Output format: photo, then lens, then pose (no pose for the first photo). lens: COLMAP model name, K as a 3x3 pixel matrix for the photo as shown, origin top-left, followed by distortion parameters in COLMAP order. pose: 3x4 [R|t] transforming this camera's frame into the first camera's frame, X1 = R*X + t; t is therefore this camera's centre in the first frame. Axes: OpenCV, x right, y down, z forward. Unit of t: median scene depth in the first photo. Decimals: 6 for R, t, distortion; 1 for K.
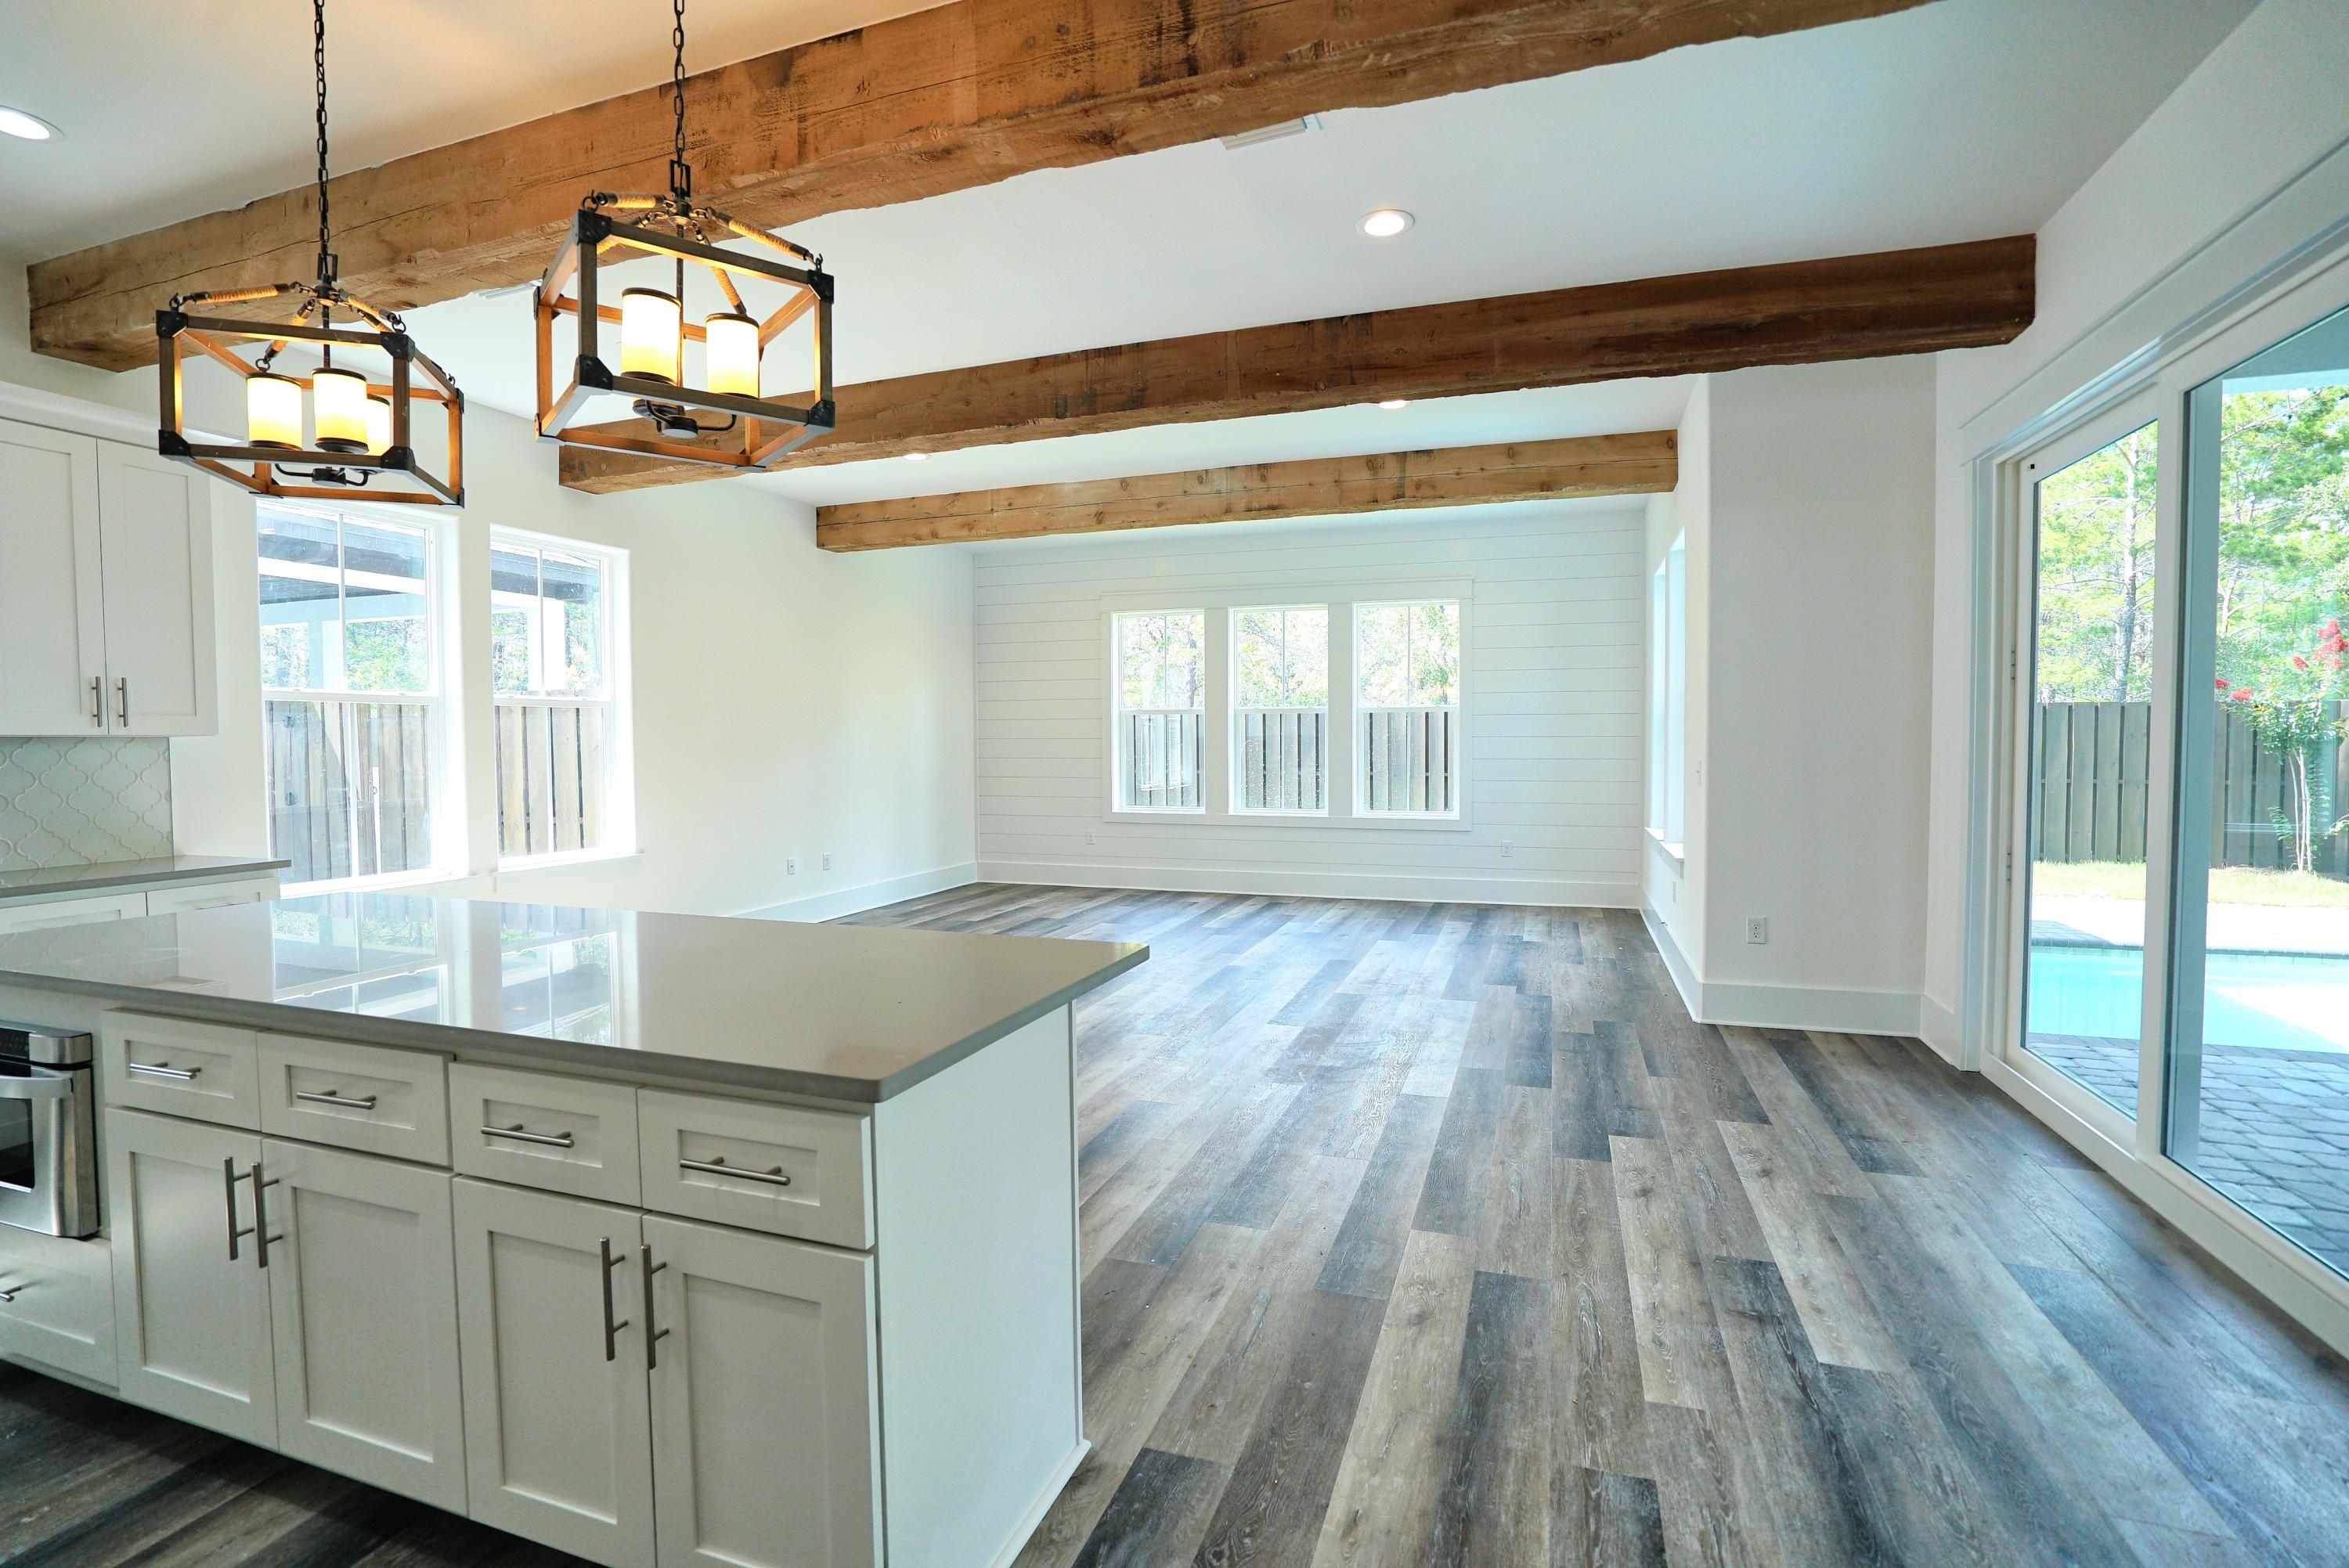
lens RADIAL K [[1066.2, 0, 1174.5], [0, 1066.2, 784.0], [0, 0, 1]] dist [-0.001230, 0.000041]
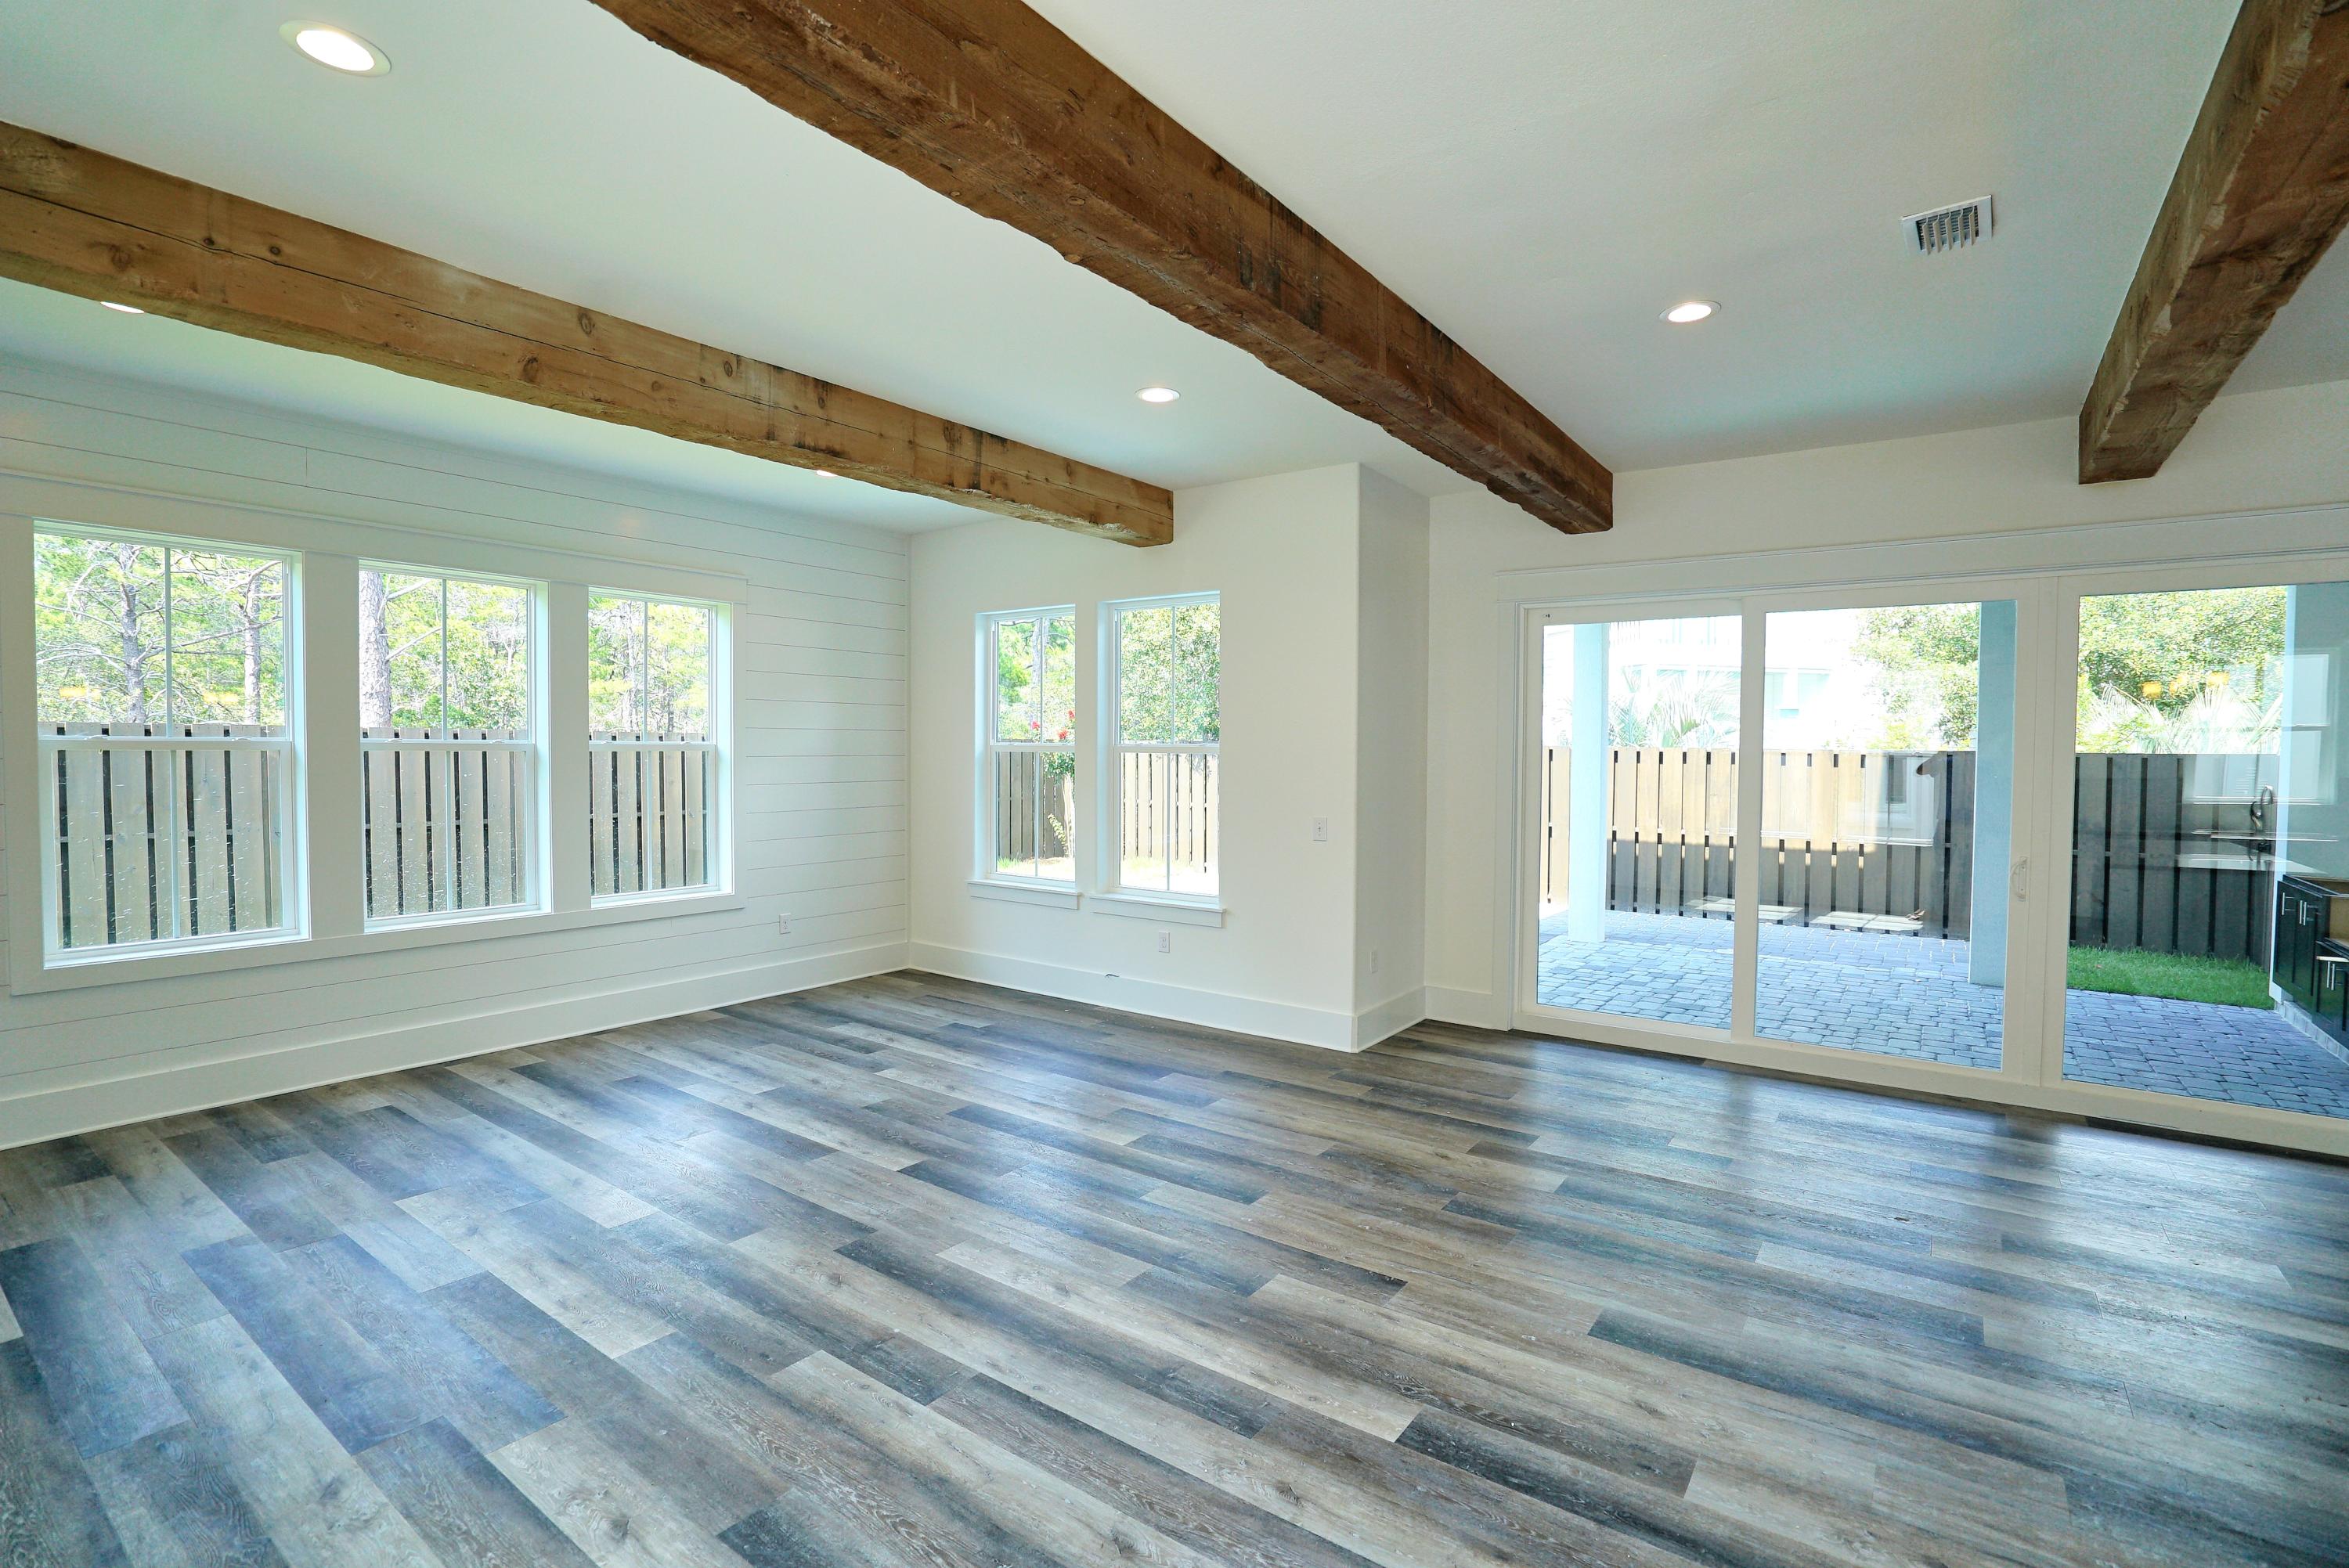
lens RADIAL K [[1066.2, 0, 1174.5], [0, 1066.2, 784.0], [0, 0, 1]] dist [-0.001230, 0.000041]
pose [[0.285066, -0.044776, 0.957462, -0.475253], [0.042962, 0.998501, 0.033904, -0.072812], [-0.957545, 0.031470, 0.286562, 0.625504]]
